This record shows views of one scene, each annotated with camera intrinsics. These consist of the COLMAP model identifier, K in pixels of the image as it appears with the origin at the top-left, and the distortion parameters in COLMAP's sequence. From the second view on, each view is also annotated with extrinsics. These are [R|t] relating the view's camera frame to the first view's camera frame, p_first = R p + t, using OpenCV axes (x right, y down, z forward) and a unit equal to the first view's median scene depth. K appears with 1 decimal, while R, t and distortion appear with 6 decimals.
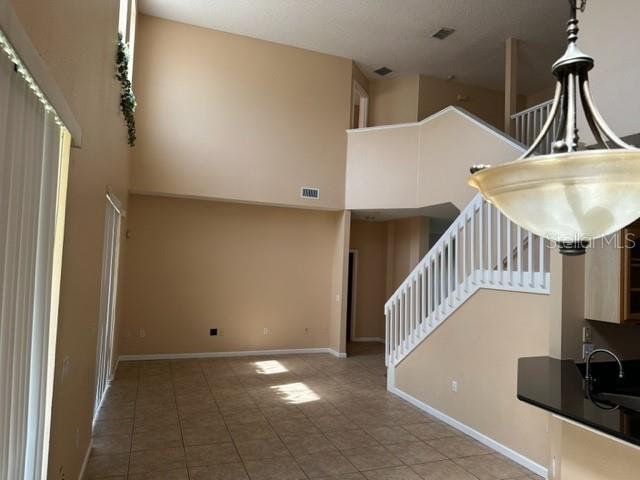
lens RADIAL K [[453.2, 0, 319.9], [0, 453.2, 240.4], [0, 0, 1]] dist [0.043147, -0.081347]
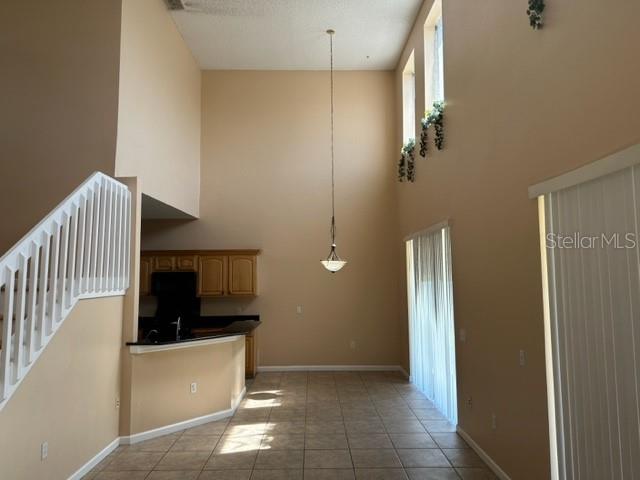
lens RADIAL K [[453.2, 0, 320.4], [0, 453.2, 238.5], [0, 0, 1]] dist [0.043147, -0.081347]
pose [[-0.946297, 0.007231, 0.323218, -0.384712], [-0.038534, 0.990100, -0.134967, 0.105386], [-0.320994, -0.140174, -0.936650, 1.899875]]
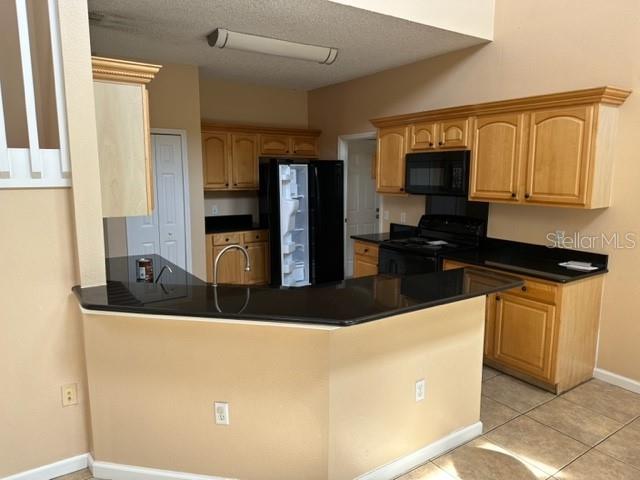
lens RADIAL K [[453.2, 0, 318.9], [0, 453.2, 235.6], [0, 0, 1]] dist [0.043147, -0.081347]
pose [[-0.223921, -0.172191, 0.959275, -0.259451], [-0.066447, 0.984676, 0.161240, 0.073857], [-0.972339, -0.027636, -0.231931, 1.285013]]
